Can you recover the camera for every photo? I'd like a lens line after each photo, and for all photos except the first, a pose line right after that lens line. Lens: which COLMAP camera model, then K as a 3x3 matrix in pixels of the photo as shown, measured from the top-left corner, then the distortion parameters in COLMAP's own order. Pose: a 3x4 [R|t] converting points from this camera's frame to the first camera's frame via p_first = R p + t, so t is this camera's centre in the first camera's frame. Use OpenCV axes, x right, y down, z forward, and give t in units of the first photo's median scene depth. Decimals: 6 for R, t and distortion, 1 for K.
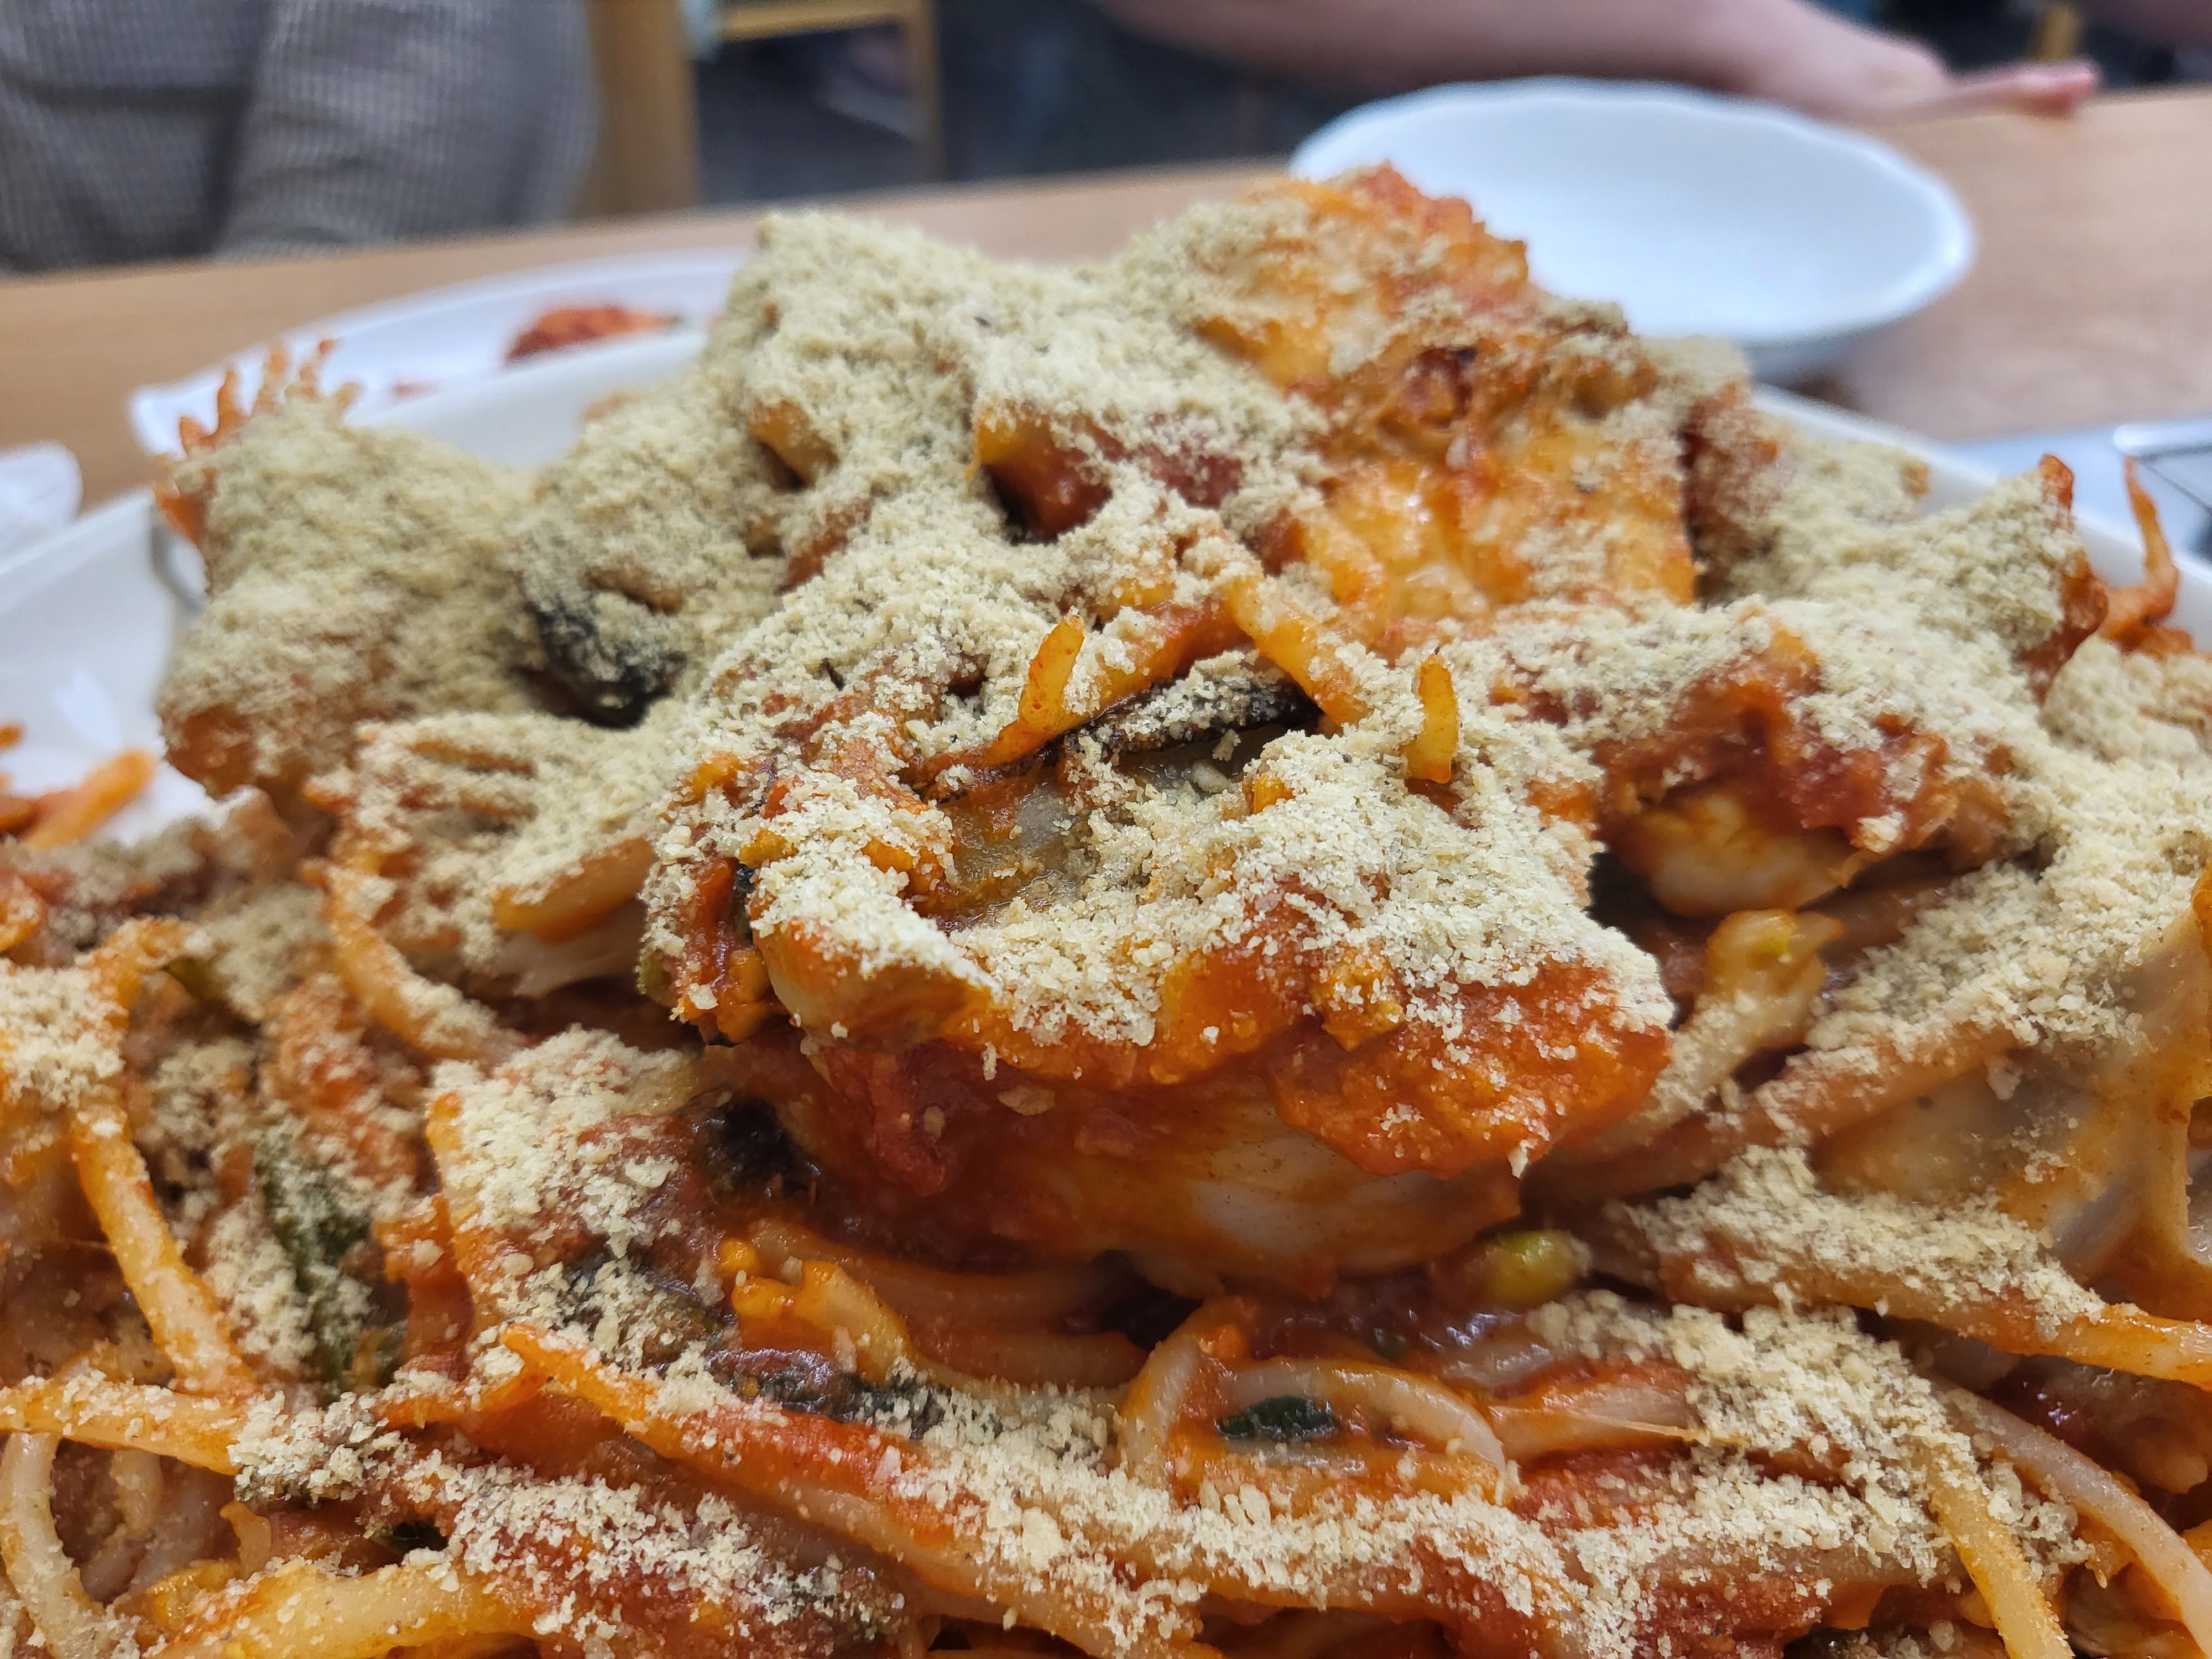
lens RADIAL K [[1731.6, 0, 1087.1], [0, 1731.6, 846.3], [0, 0, 1]] dist [-0.103580, 0.112990]
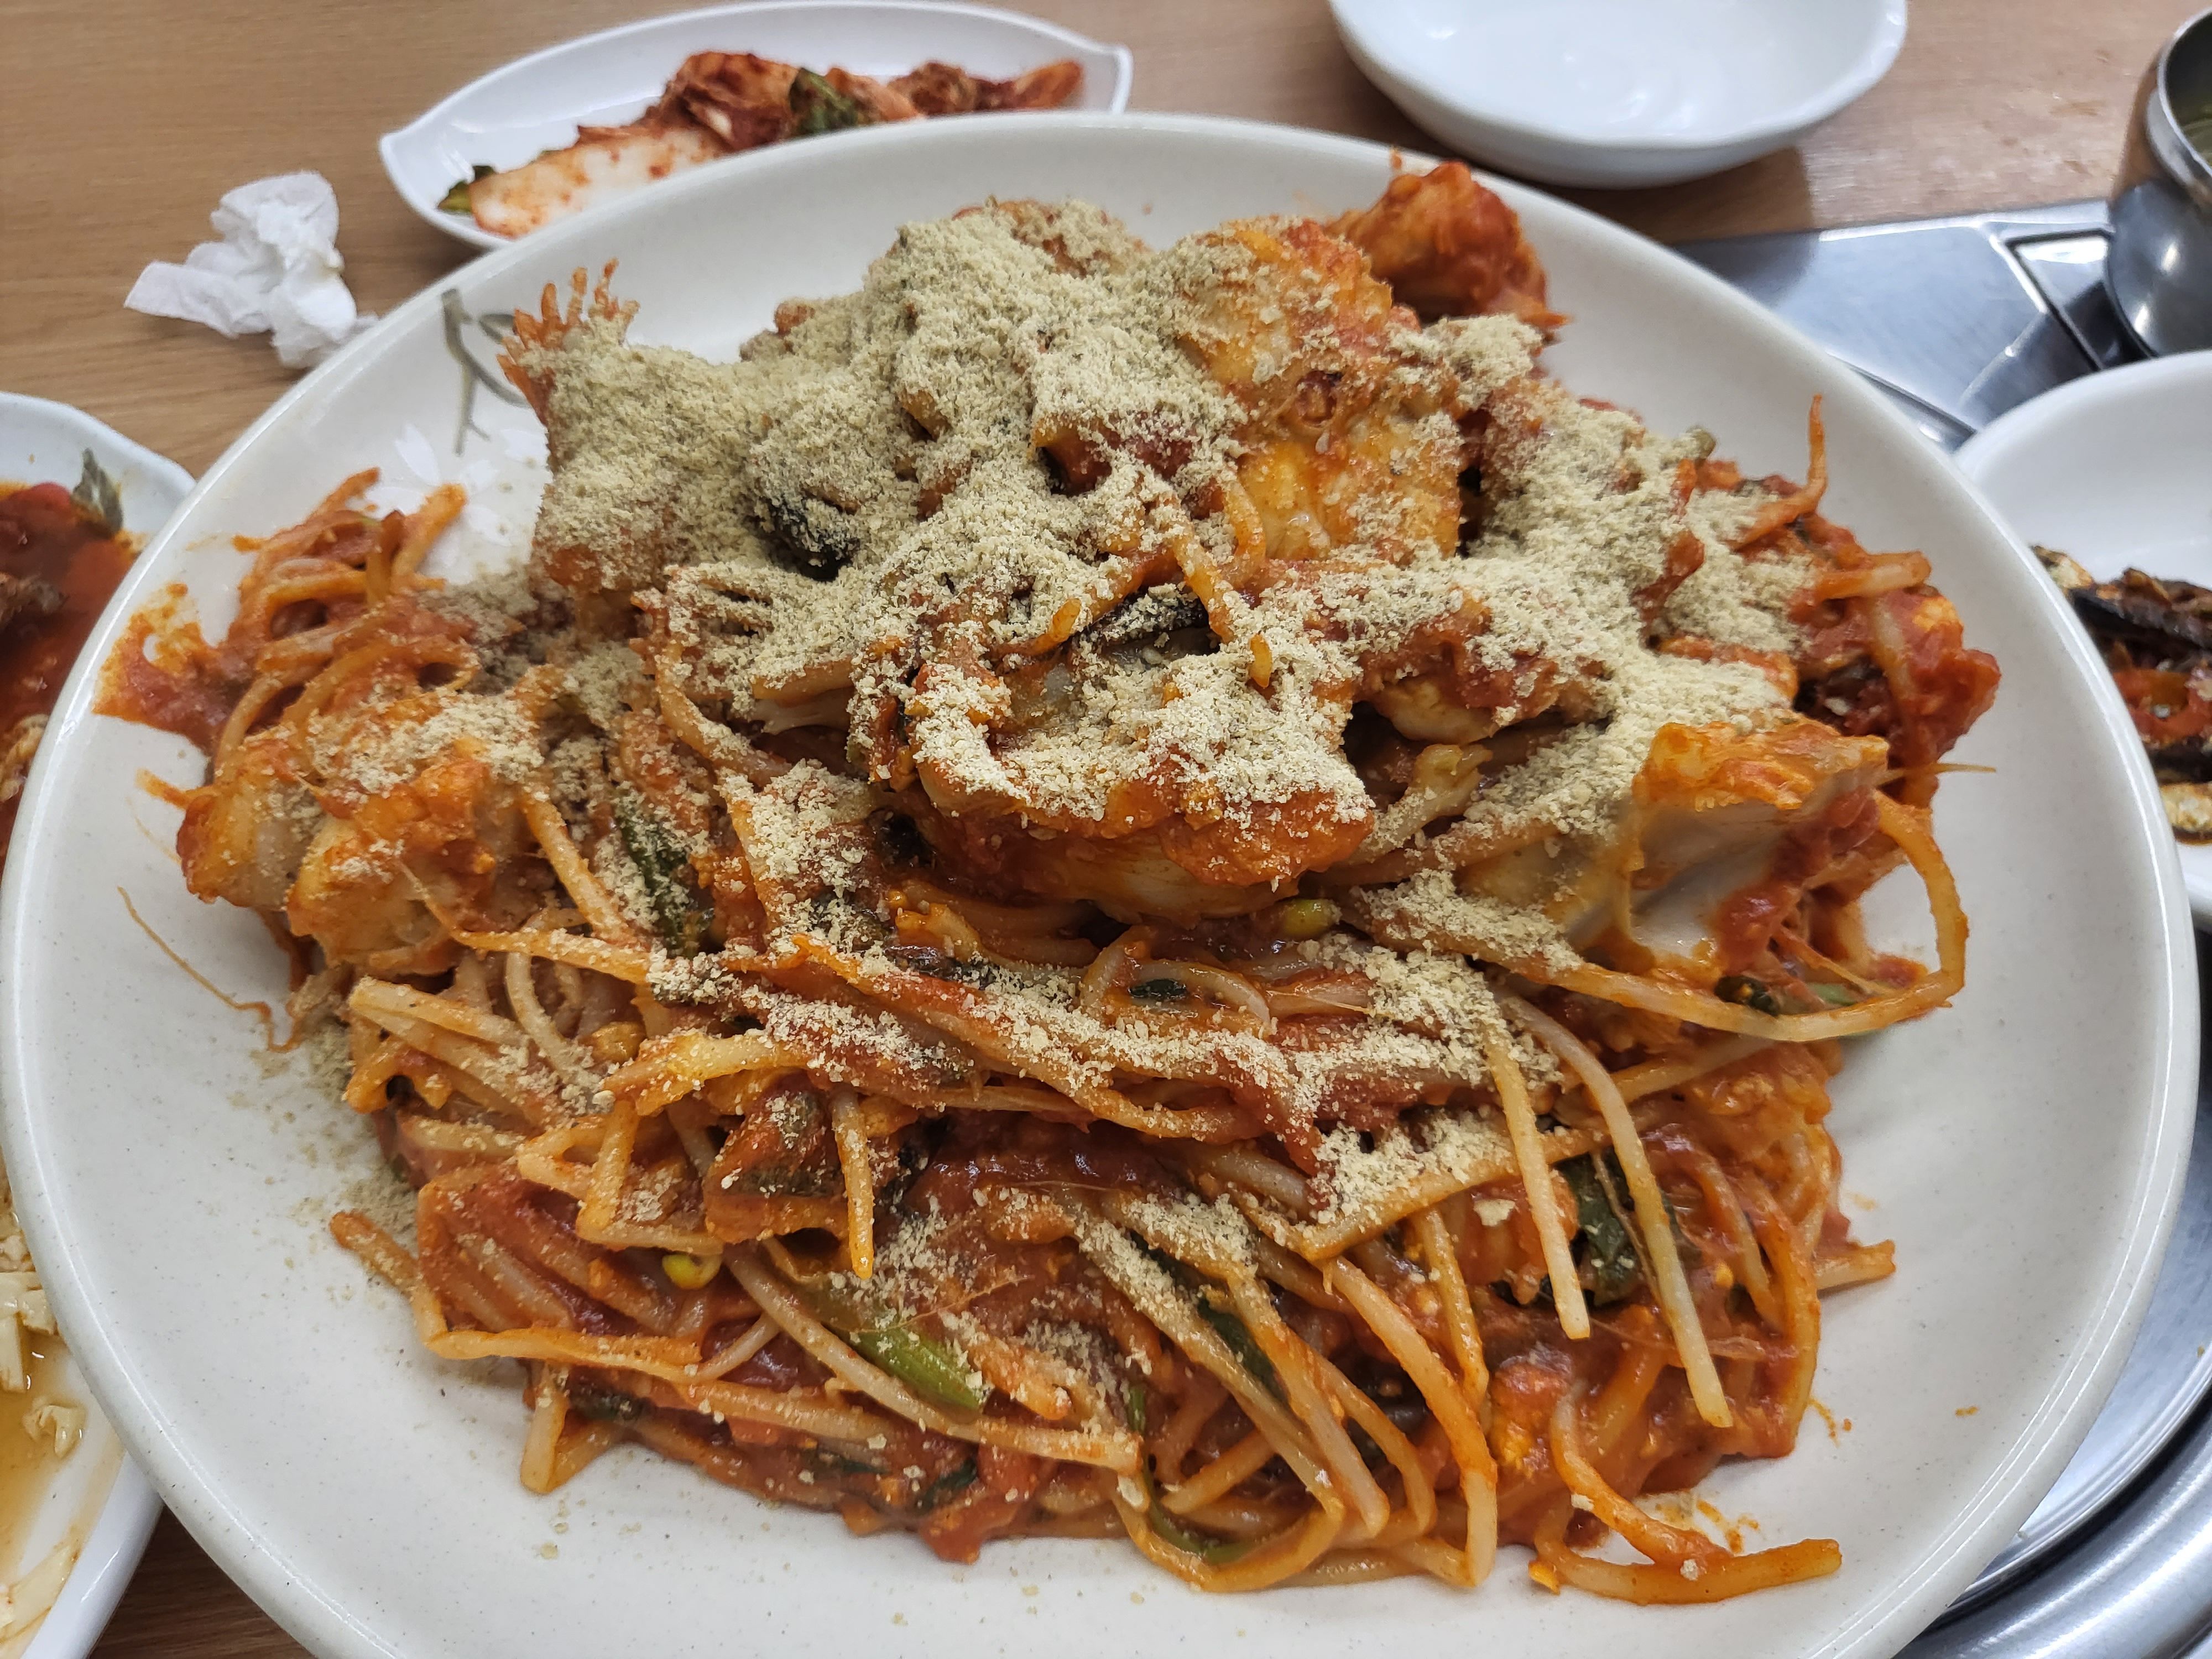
lens RADIAL K [[1731.6, 0, 1087.1], [0, 1731.6, 846.3], [0, 0, 1]] dist [-0.103580, 0.112990]
pose [[0.998033, 0.057983, -0.023833, 0.060052], [-0.048719, 0.956633, 0.287195, -0.384051], [0.039452, -0.285468, 0.957576, -0.854061]]
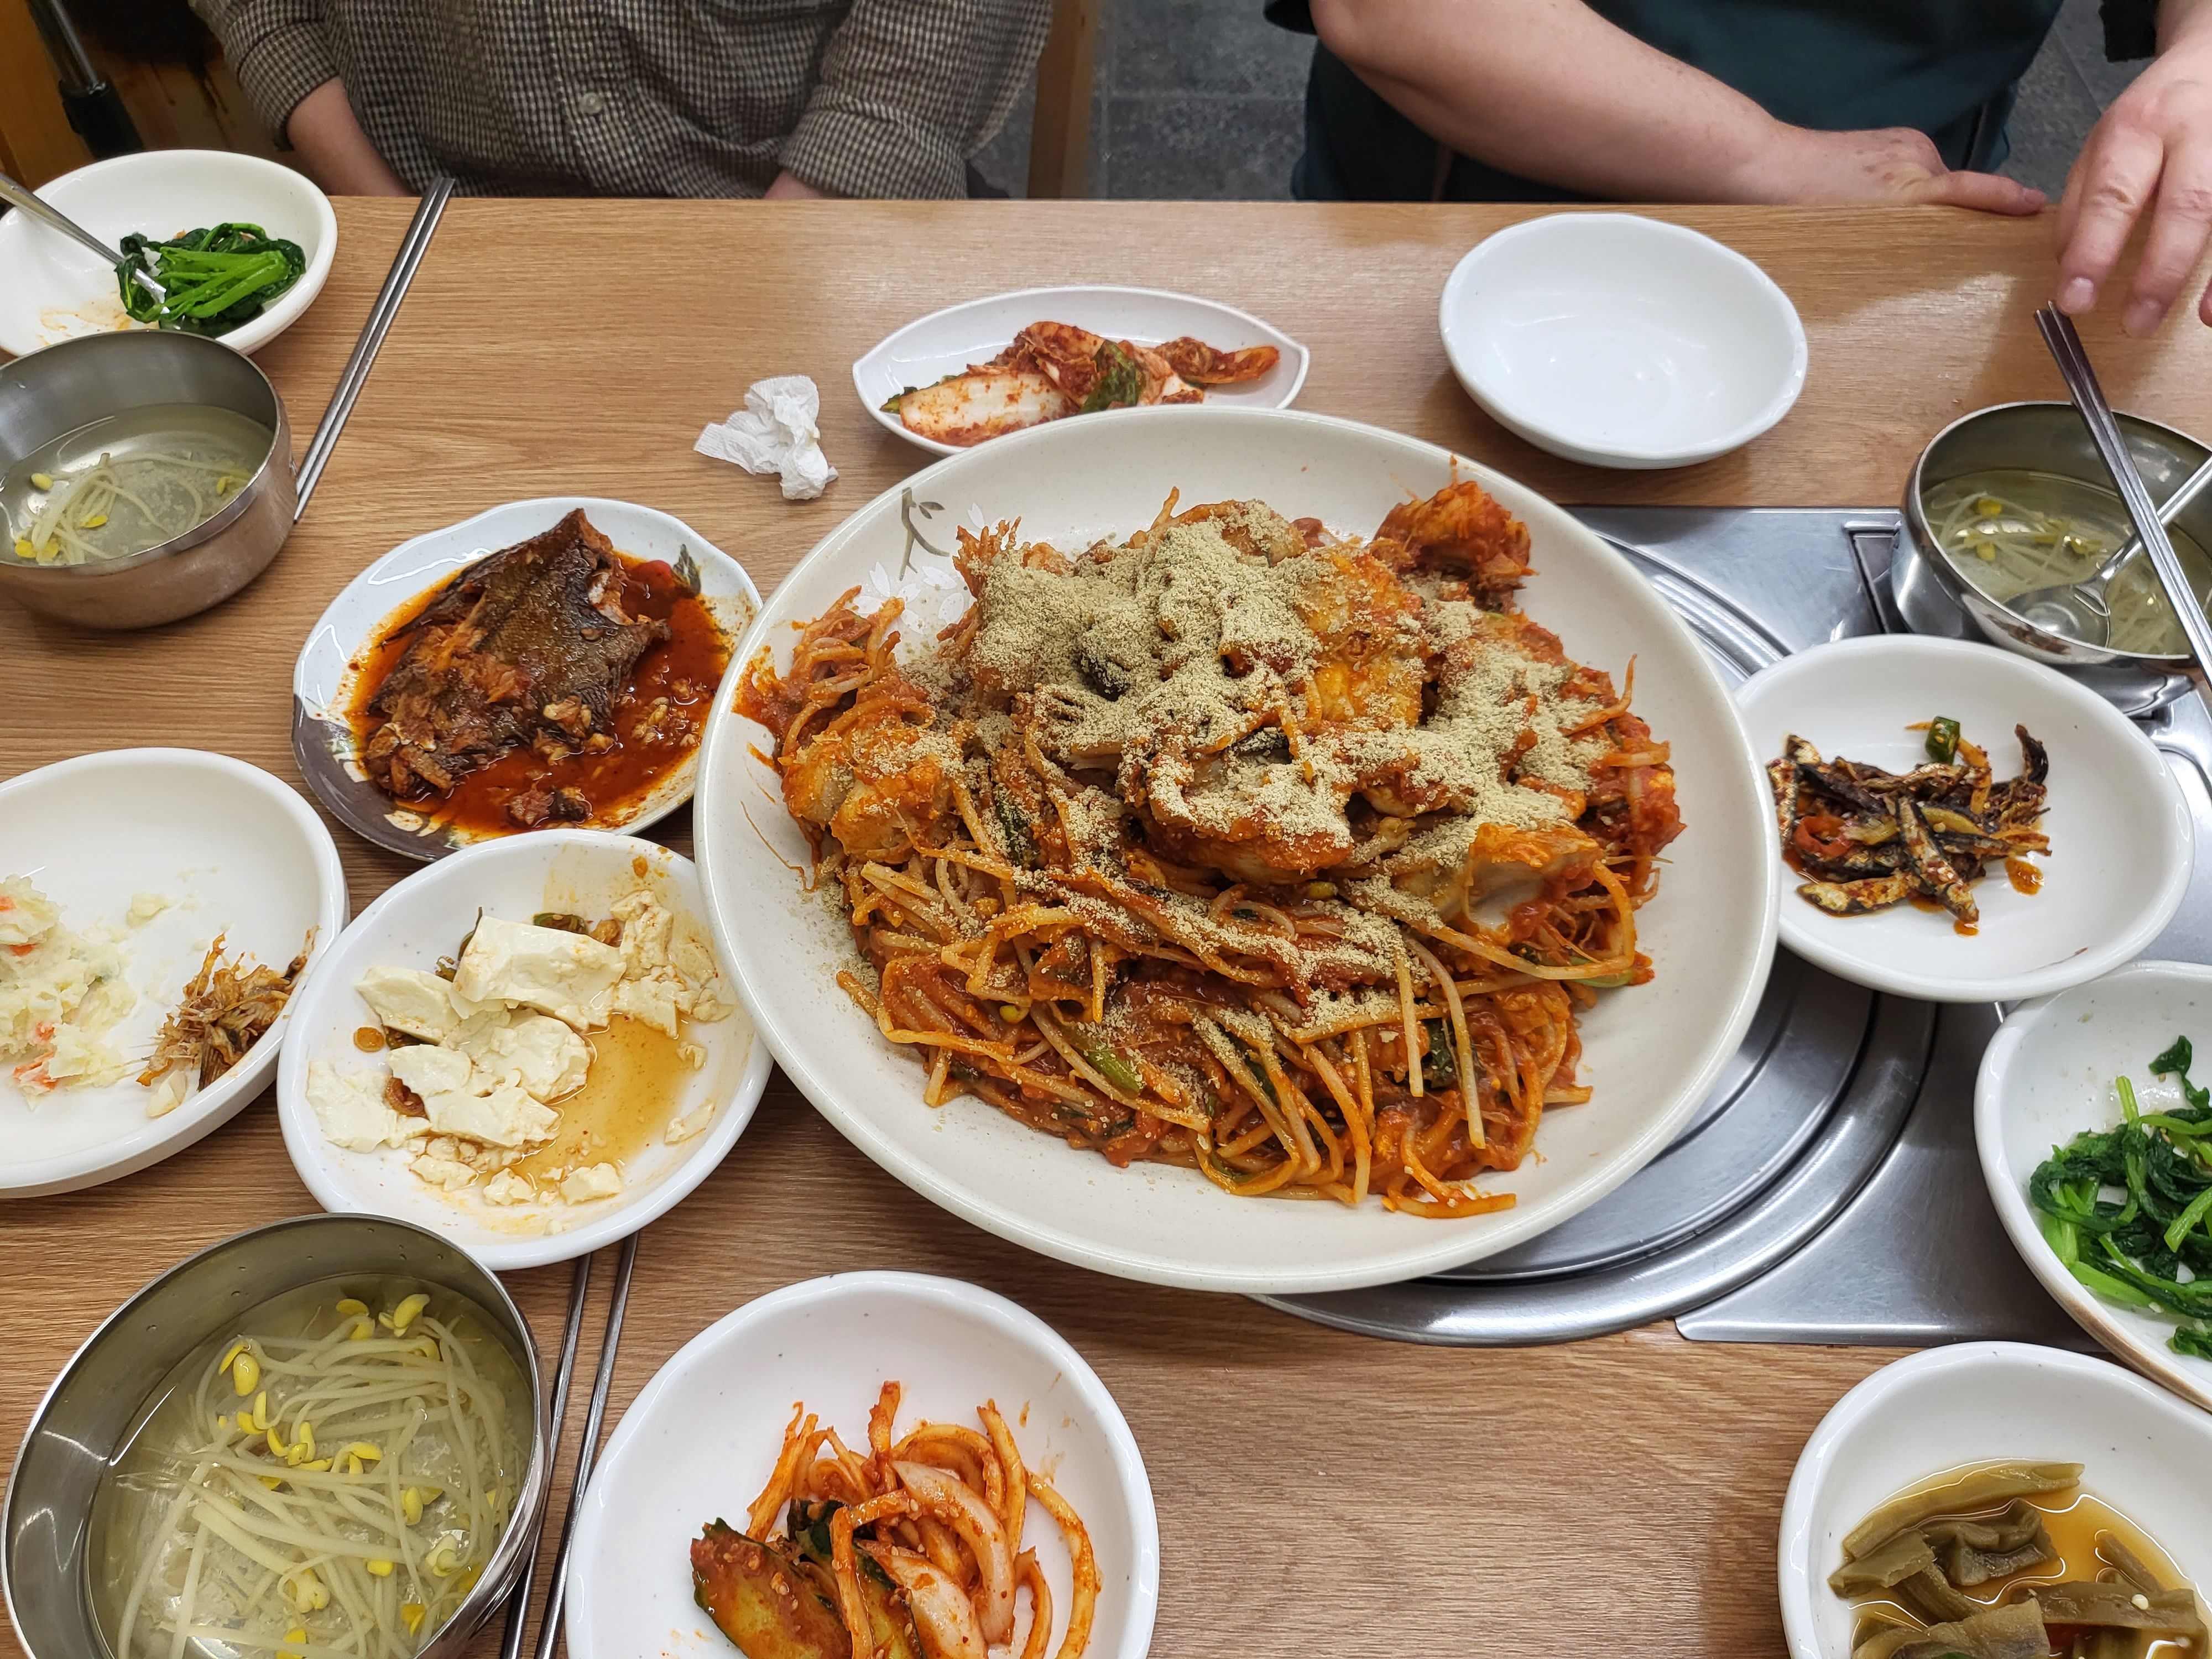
lens RADIAL K [[1687.9, 0, 1039.3], [0, 1687.9, 823.4], [0, 0, 1]] dist [0.001882, 0.000025]
pose [[0.974671, 0.182266, -0.129600, 0.106991], [-0.135813, 0.942779, 0.304504, -1.051327], [0.177684, -0.279190, 0.943653, -2.899112]]
